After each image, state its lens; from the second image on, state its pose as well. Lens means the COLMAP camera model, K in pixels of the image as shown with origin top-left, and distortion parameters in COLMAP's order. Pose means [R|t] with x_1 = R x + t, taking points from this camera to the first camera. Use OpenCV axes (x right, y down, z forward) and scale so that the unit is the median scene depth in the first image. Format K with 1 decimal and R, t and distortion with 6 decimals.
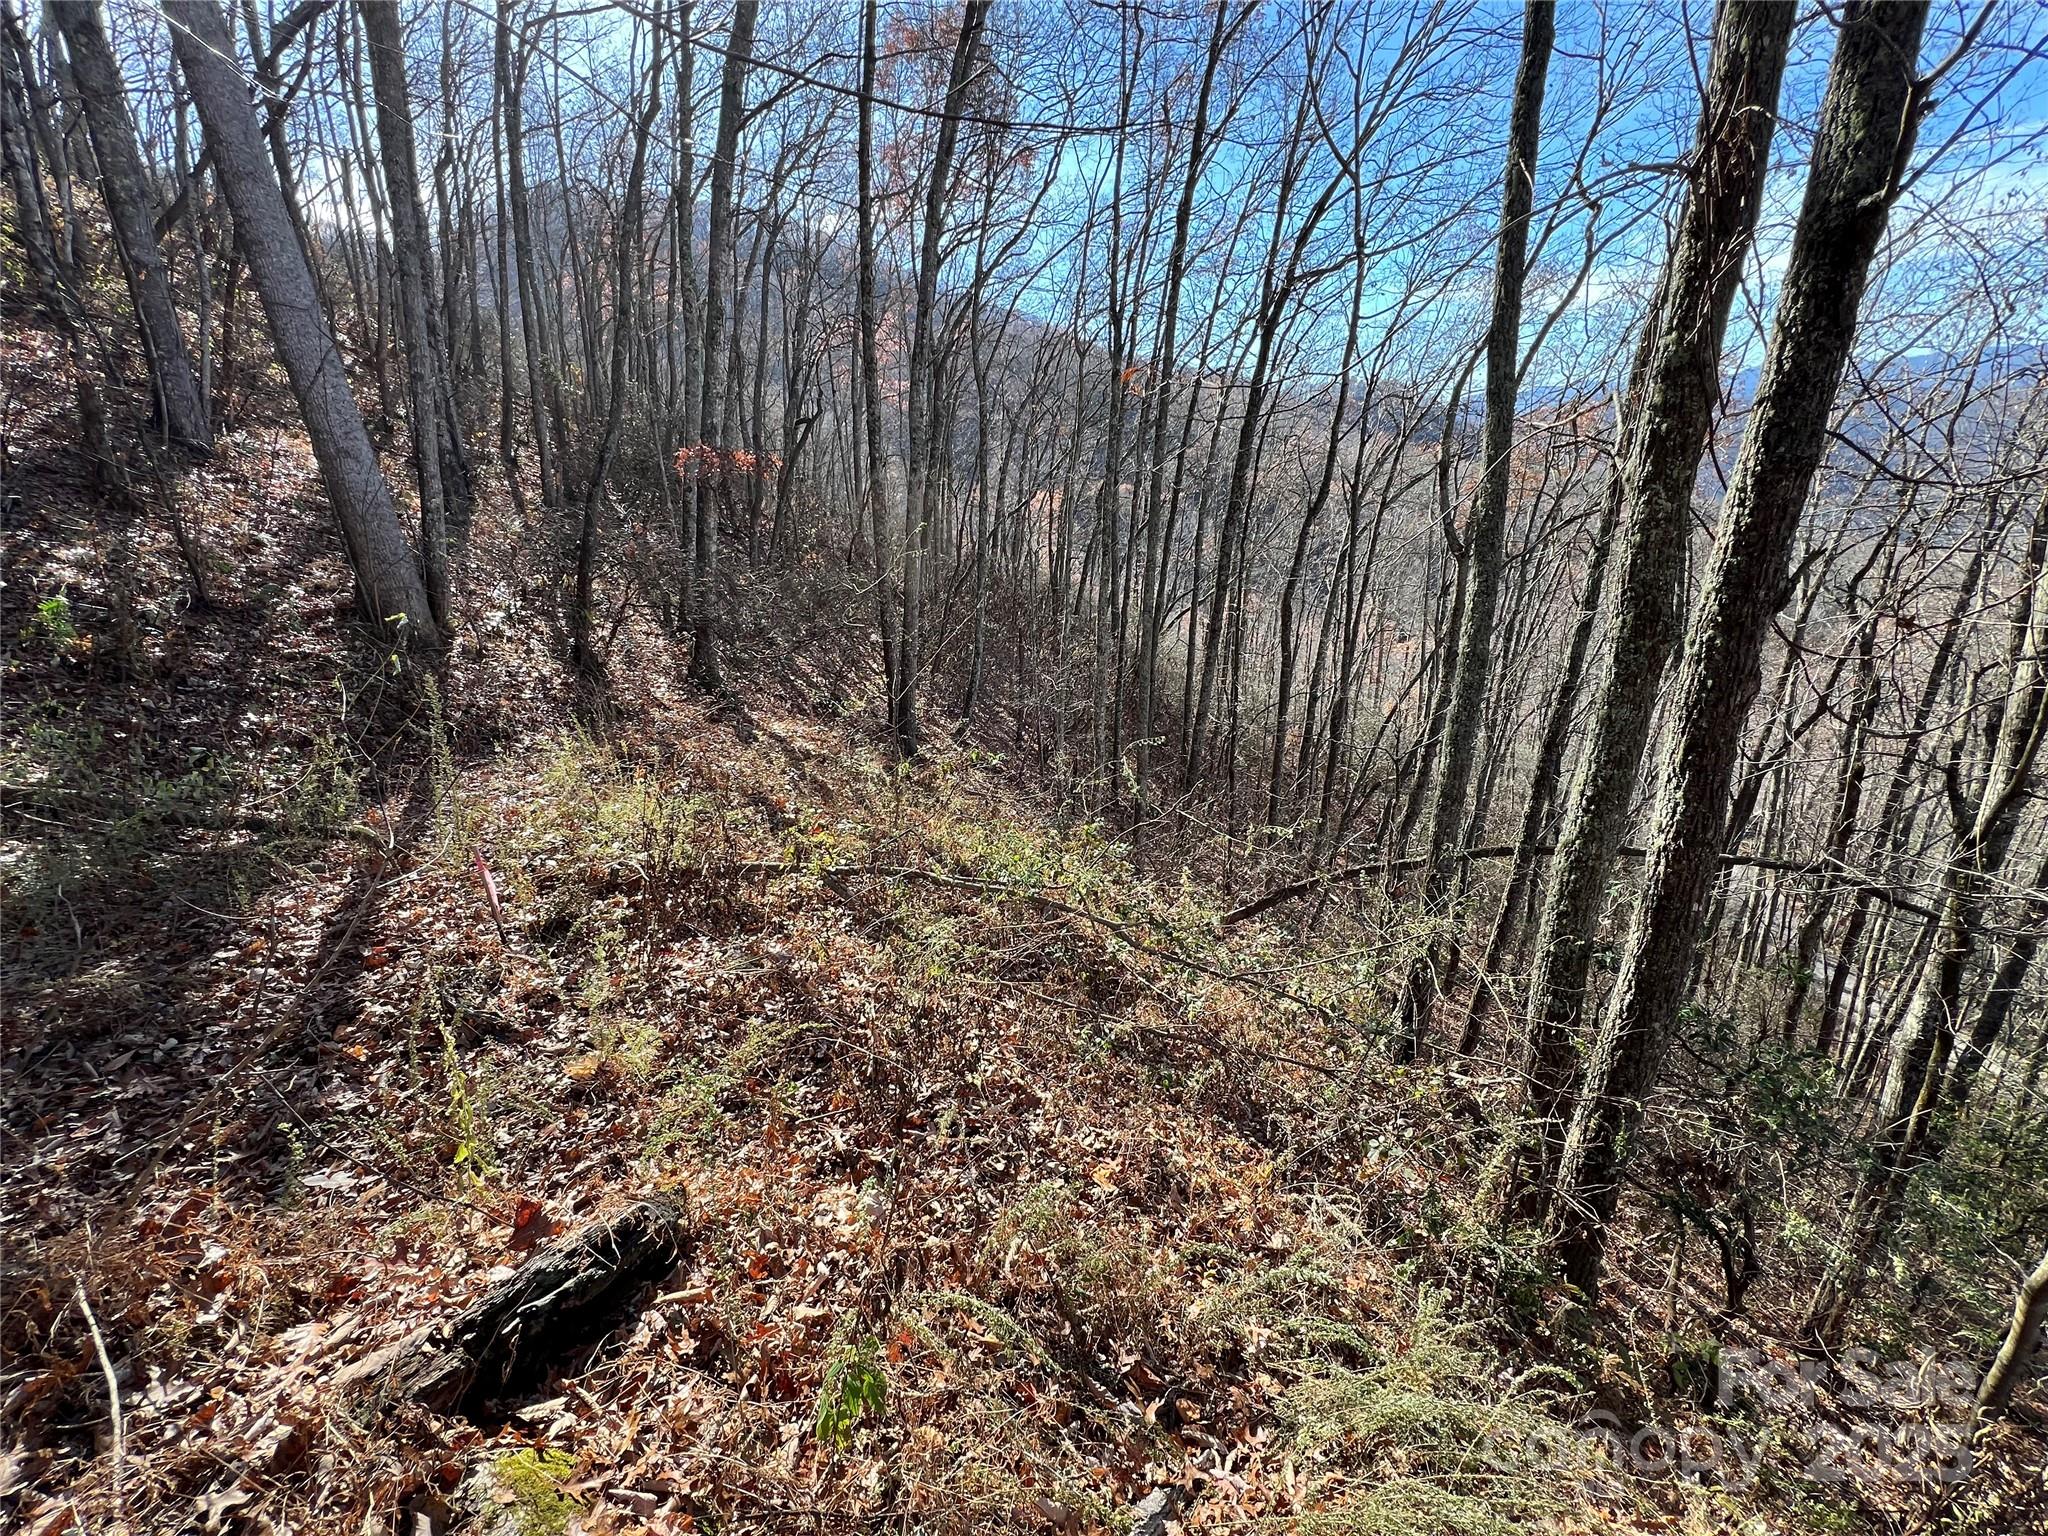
lens RADIAL K [[824.3, 0, 1024.0], [0, 824.3, 768.0], [0, 0, 1]] dist [0.000490, 0.000405]
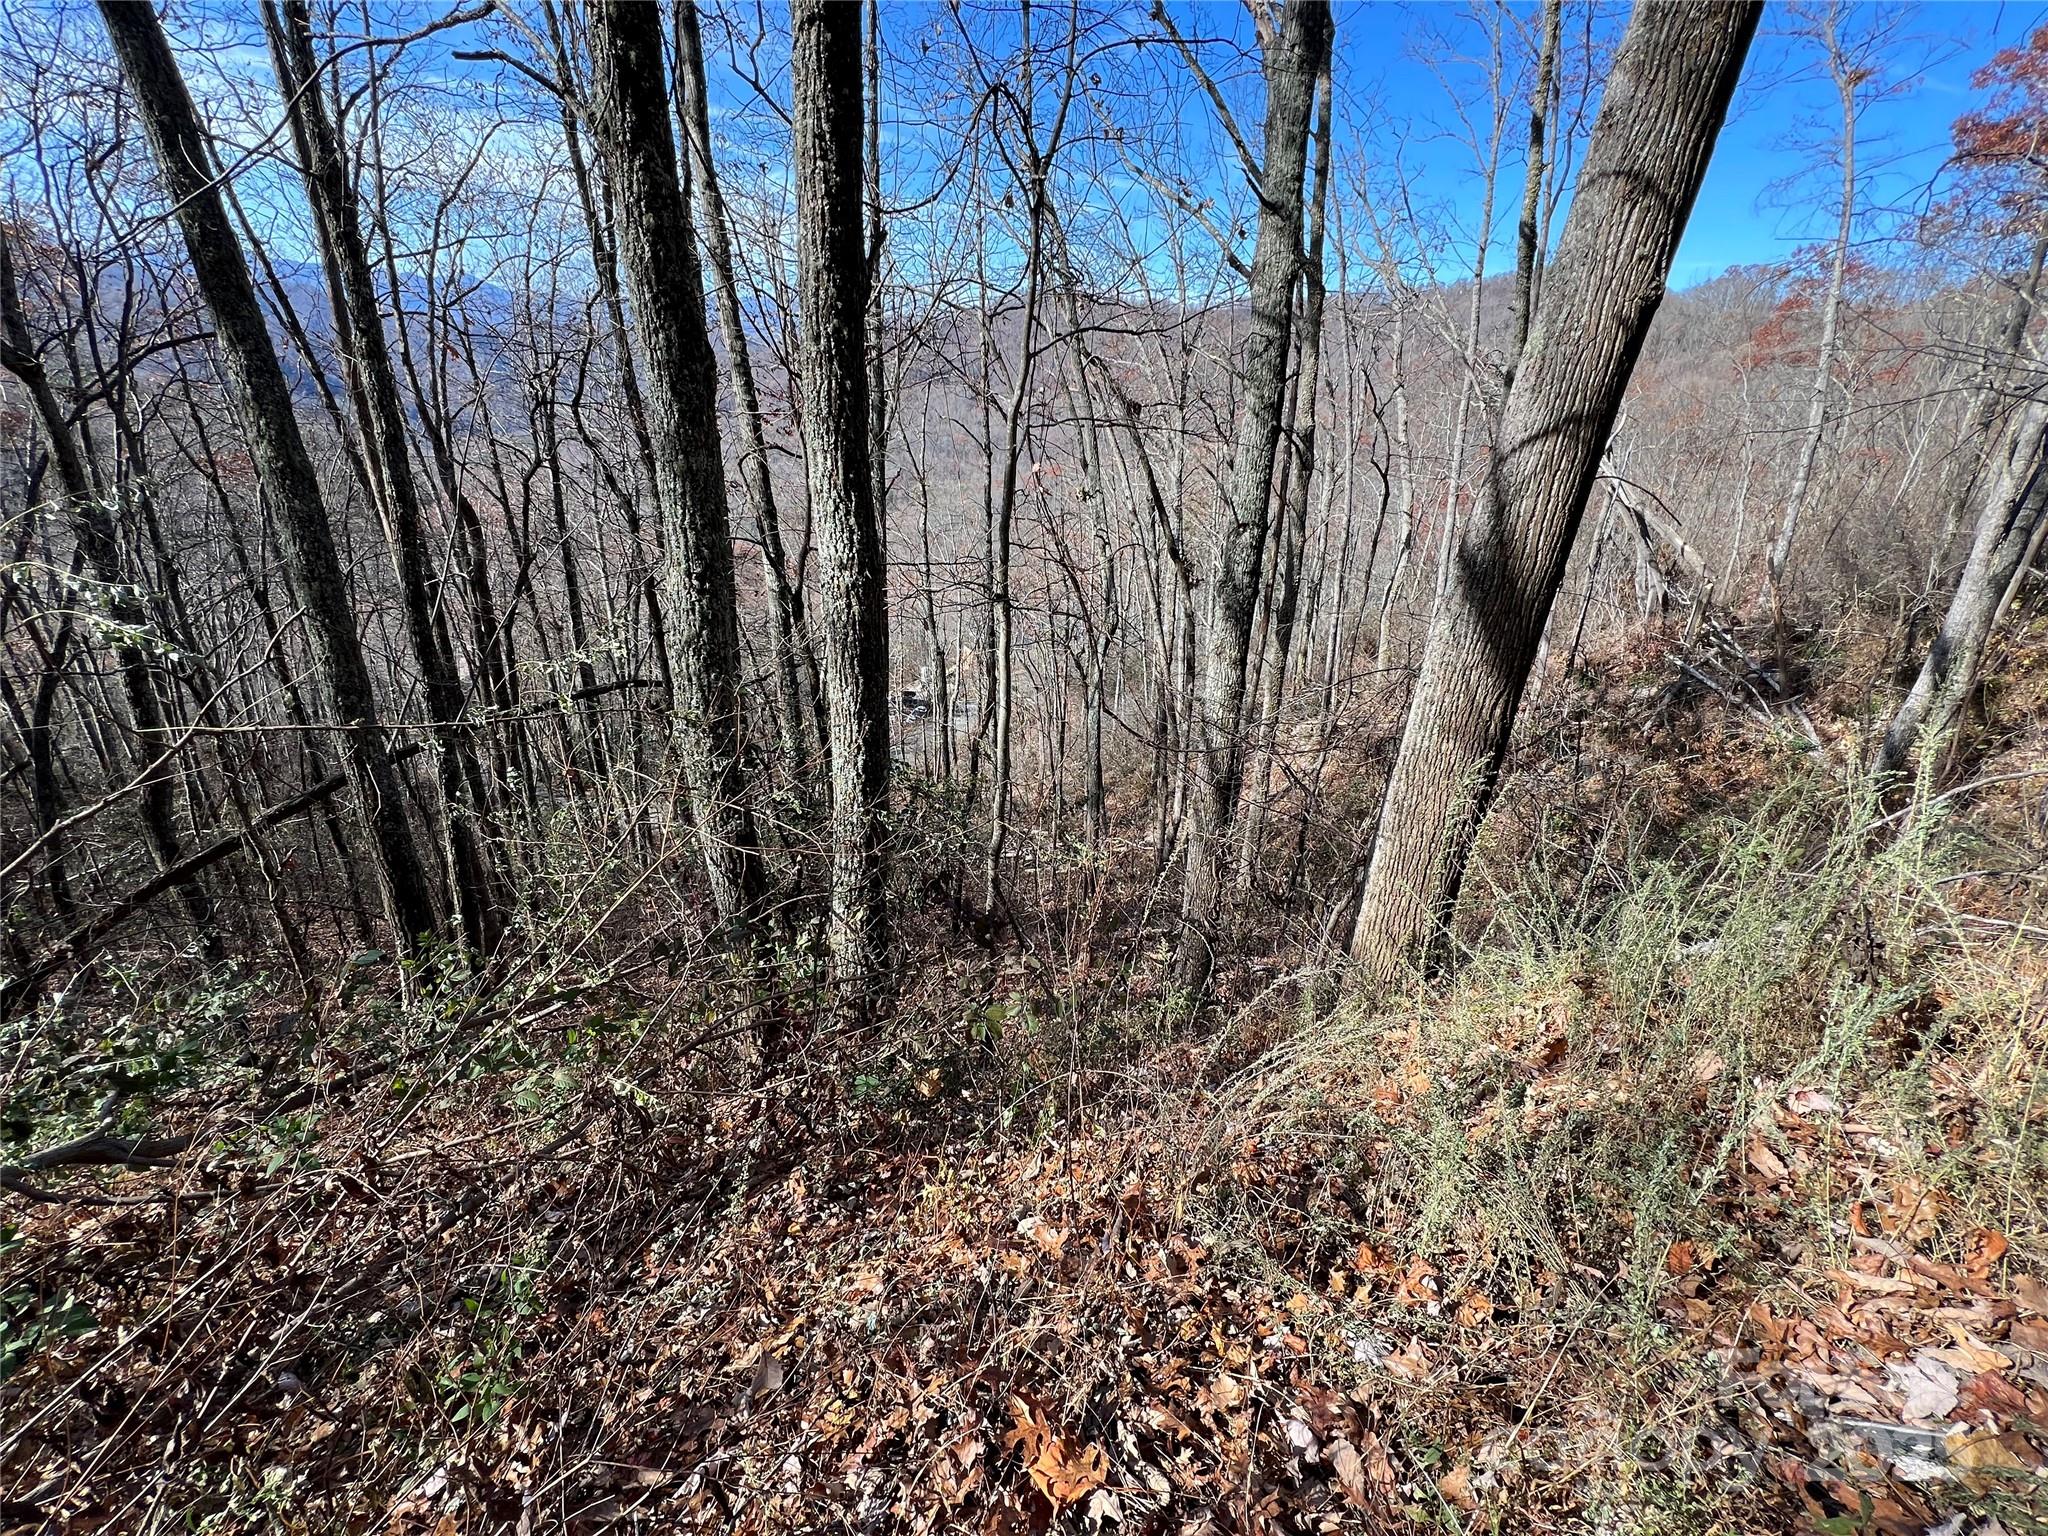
lens RADIAL K [[823.9, 0, 1024.0], [0, 823.9, 768.0], [0, 0, 1]] dist [0.002223, 0.000394]
pose [[0.158693, -0.353103, 0.922028, -0.116679], [0.250904, 0.917627, 0.308233, 0.052495], [-0.954915, 0.182426, 0.234216, 0.691183]]
